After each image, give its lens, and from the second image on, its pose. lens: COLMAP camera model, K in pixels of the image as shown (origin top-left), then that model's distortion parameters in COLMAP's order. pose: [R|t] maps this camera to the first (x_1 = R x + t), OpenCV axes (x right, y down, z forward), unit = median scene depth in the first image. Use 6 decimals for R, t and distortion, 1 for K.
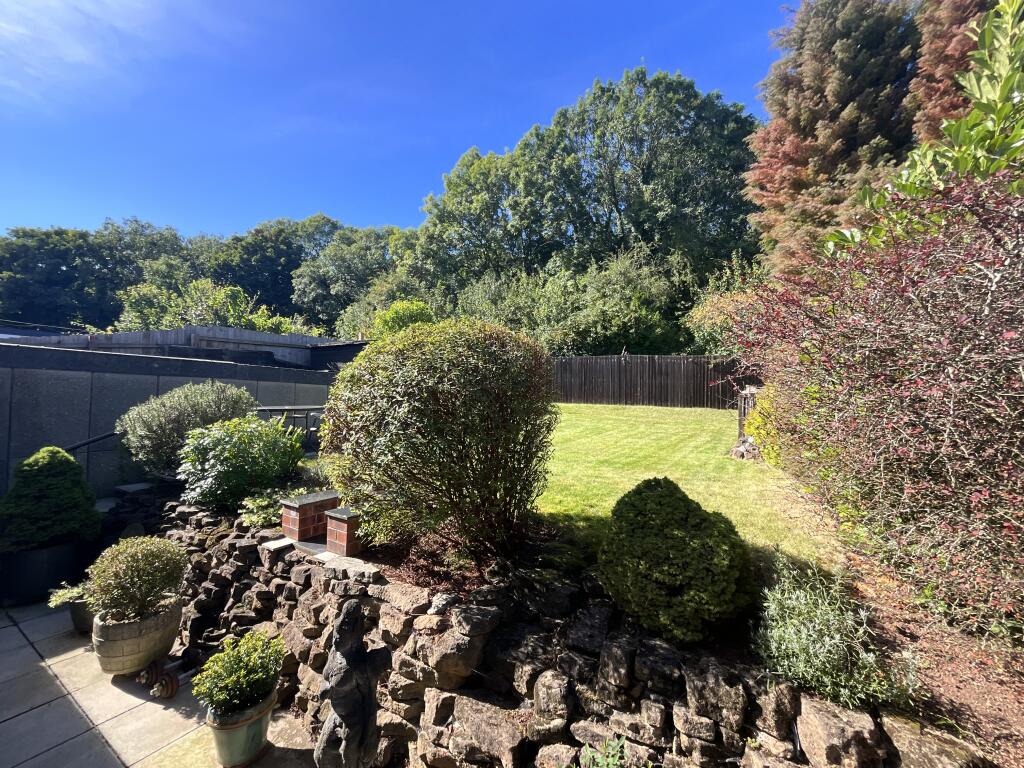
lens RADIAL K [[413.6, 0, 509.3], [0, 413.6, 382.6], [0, 0, 1]] dist [0.000120, -0.000094]
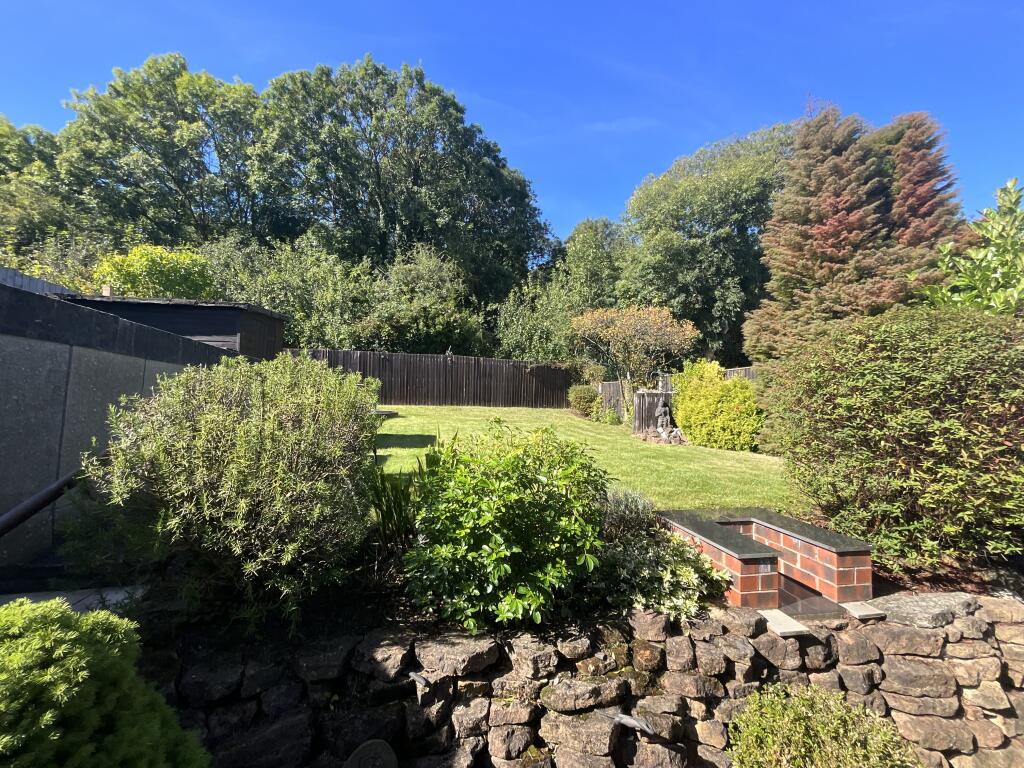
lens RADIAL K [[410.8, 0, 511.3], [0, 410.8, 384.4], [0, 0, 1]] dist [-0.002733, -0.000628]
pose [[0.749385, 0.017624, 0.661900, -0.188091], [-0.020055, 0.999791, -0.003916, 0.003199], [-0.661830, -0.010340, 0.749582, 0.117341]]
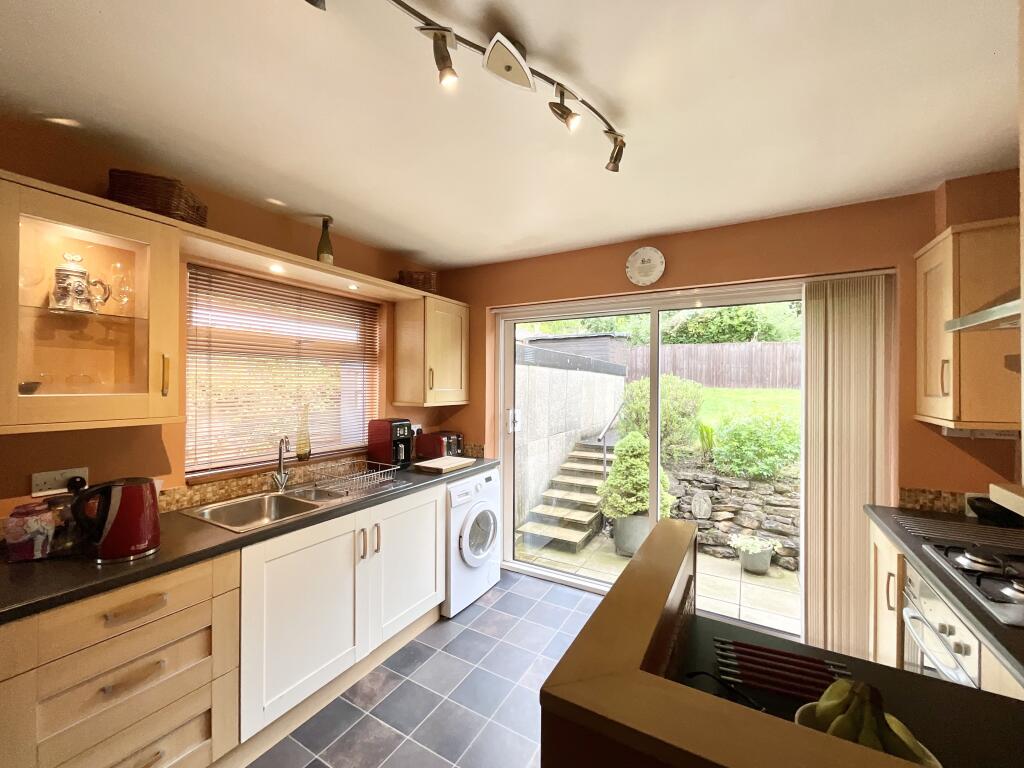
lens RADIAL K [[410.8, 0, 511.3], [0, 410.8, 384.4], [0, 0, 1]] dist [-0.002733, -0.000628]
pose [[0.999573, -0.023211, 0.017739, -0.269757], [0.022462, 0.998895, 0.041275, -0.012820], [-0.018677, -0.040858, 0.998990, -0.038375]]
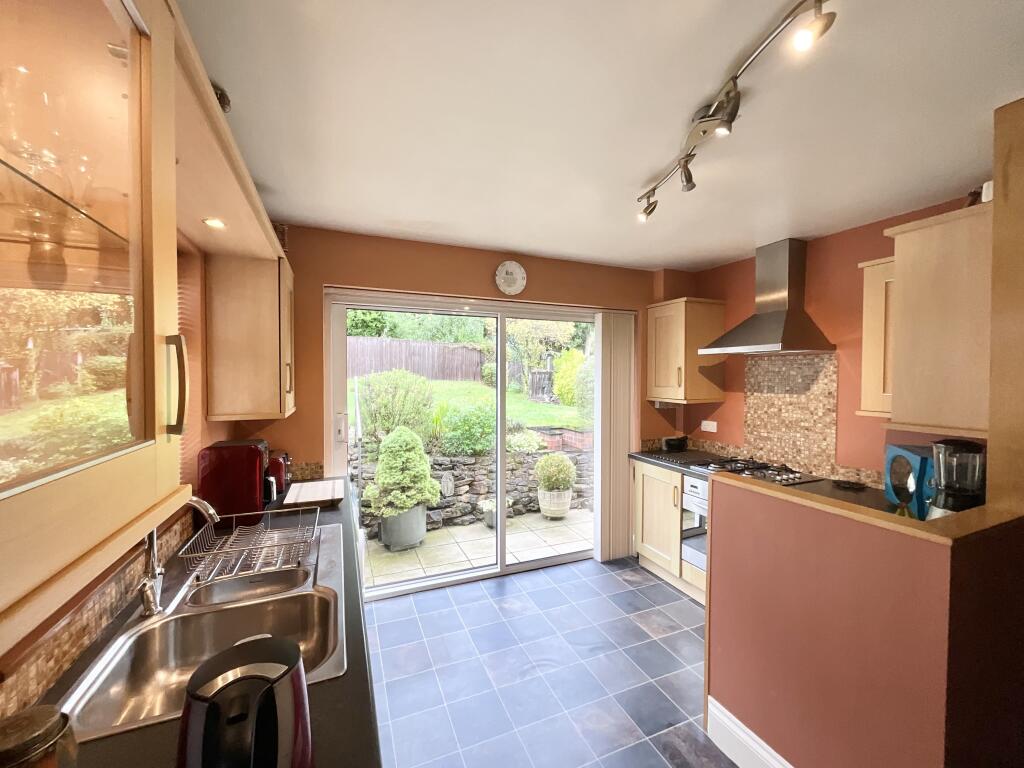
lens RADIAL K [[413.6, 0, 509.3], [0, 413.6, 382.6], [0, 0, 1]] dist [0.000120, -0.000094]
pose [[0.590482, -0.042415, 0.805935, -0.343721], [-0.015250, 0.997853, 0.063689, -0.015553], [-0.806906, -0.049898, 0.588568, 0.001122]]
